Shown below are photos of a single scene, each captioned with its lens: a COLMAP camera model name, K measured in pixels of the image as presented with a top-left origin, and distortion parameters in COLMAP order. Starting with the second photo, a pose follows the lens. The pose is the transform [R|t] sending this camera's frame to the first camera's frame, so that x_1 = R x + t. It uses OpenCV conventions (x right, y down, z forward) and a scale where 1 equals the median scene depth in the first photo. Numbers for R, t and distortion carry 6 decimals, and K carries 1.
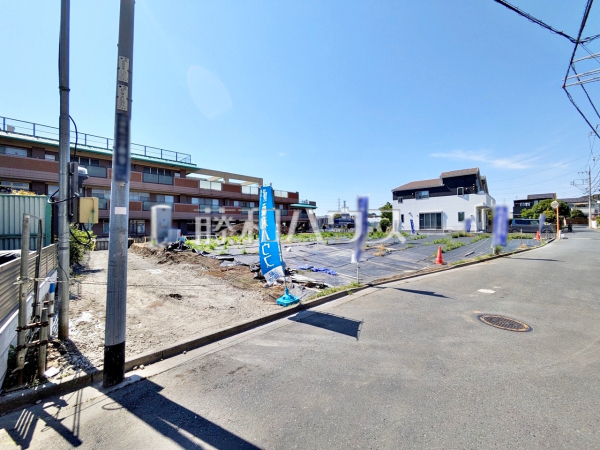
lens RADIAL K [[236.7, 0, 298.4], [0, 236.7, 225.1], [0, 0, 1]] dist [0.004190, -0.000927]
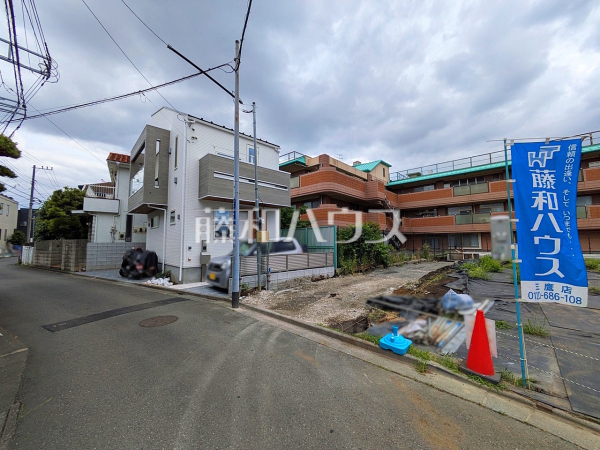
lens RADIAL K [[236.7, 0, 300.0], [0, 236.7, 222.5], [0, 0, 1]] dist [0.004190, -0.000927]
pose [[0.038013, -0.077707, -0.996251, 0.465438], [0.014317, 0.996912, -0.077212, -0.006260], [0.999175, -0.011328, 0.039008, 0.417740]]
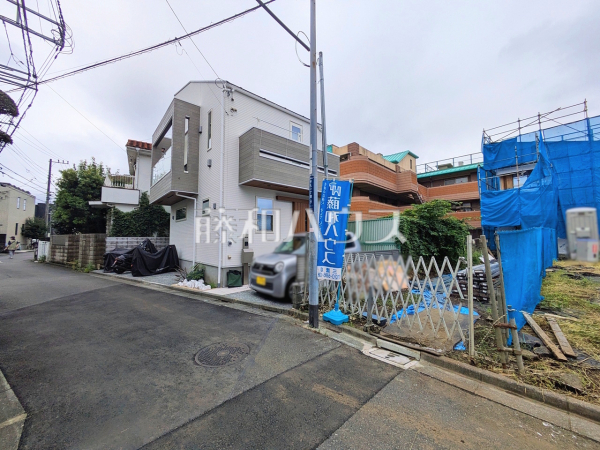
lens RADIAL K [[236.7, 0, 300.7], [0, 236.7, 221.3], [0, 0, 1]] dist [0.004190, -0.000927]
pose [[0.005006, -0.067863, -0.997682, 0.274069], [0.010175, 0.997646, -0.067809, -0.001221], [0.999936, -0.009812, 0.005685, 0.237908]]
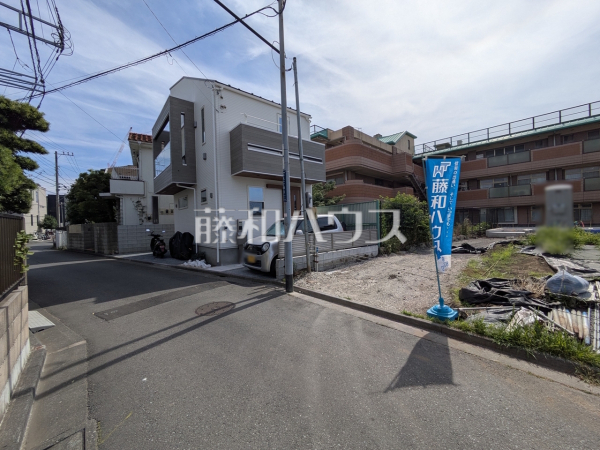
lens RADIAL K [[236.7, 0, 300.2], [0, 236.7, 222.1], [0, 0, 1]] dist [0.004190, -0.000927]
pose [[-0.015969, 0.006145, -0.999854, 0.381998], [0.037261, 0.999290, 0.005547, -0.001287], [0.999178, -0.037167, -0.016186, 0.306185]]
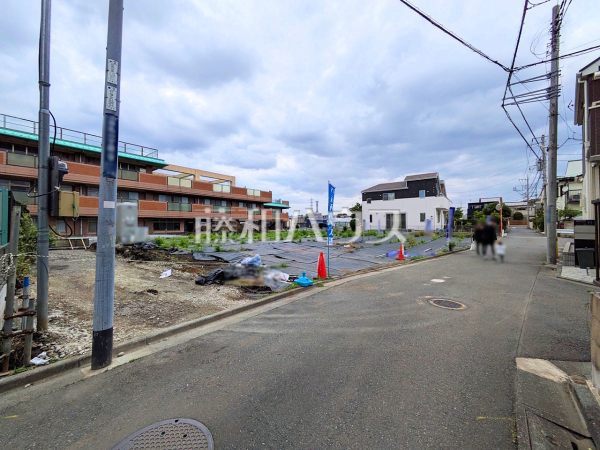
lens RADIAL K [[236.7, 0, 299.0], [0, 236.7, 225.3], [0, 0, 1]] dist [0.004190, -0.000927]
pose [[0.993169, 0.004546, 0.116594, -0.007206], [-0.004792, 0.999987, 0.001825, 0.006772], [-0.116584, -0.002371, 0.993178, -0.040611]]
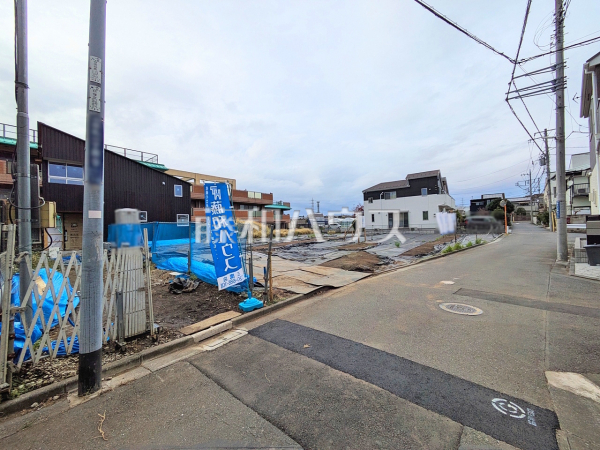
lens RADIAL K [[236.7, 0, 299.0], [0, 236.7, 224.9], [0, 0, 1]] dist [0.004190, -0.000927]
pose [[0.993707, -0.019390, 0.110316, -0.006285], [0.019950, 0.999793, -0.003973, 0.000982], [-0.110216, 0.006149, 0.993889, -0.015814]]
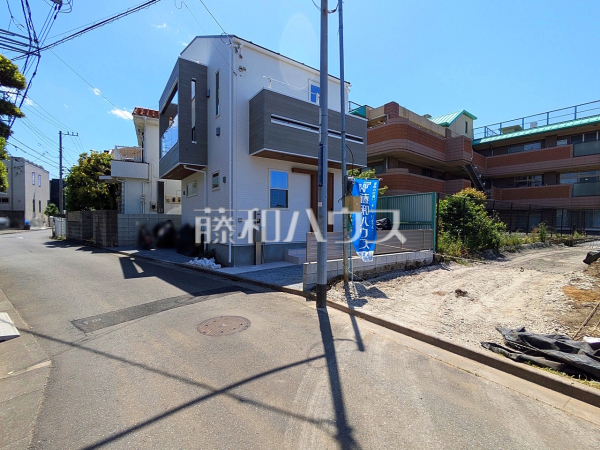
lens RADIAL K [[274.3, 0, 302.5], [0, 274.3, 222.8], [0, 0, 1]] dist [0.002119, 0.001476]
pose [[-0.097101, 0.018444, -0.995104, 0.302796], [0.001374, 0.999830, 0.018398, 0.008002], [0.995274, 0.000419, -0.097110, 0.278331]]
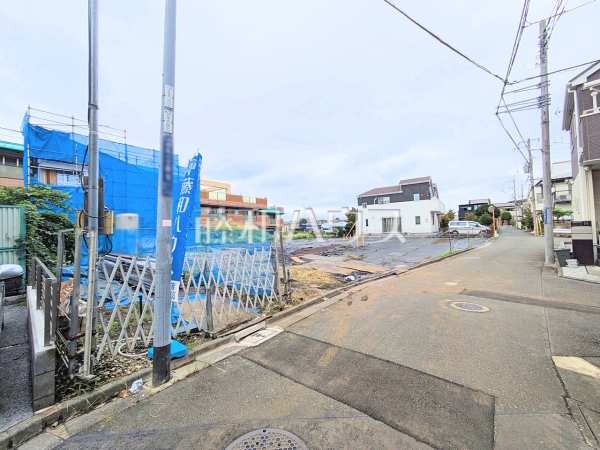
lens RADIAL K [[236.7, 0, 298.9], [0, 236.7, 225.2], [0, 0, 1]] dist [0.004190, -0.000927]
pose [[0.989026, -0.017470, 0.146703, -0.079674], [0.020645, 0.999584, -0.020143, -0.004147], [-0.146290, 0.022950, 0.988975, -0.046317]]
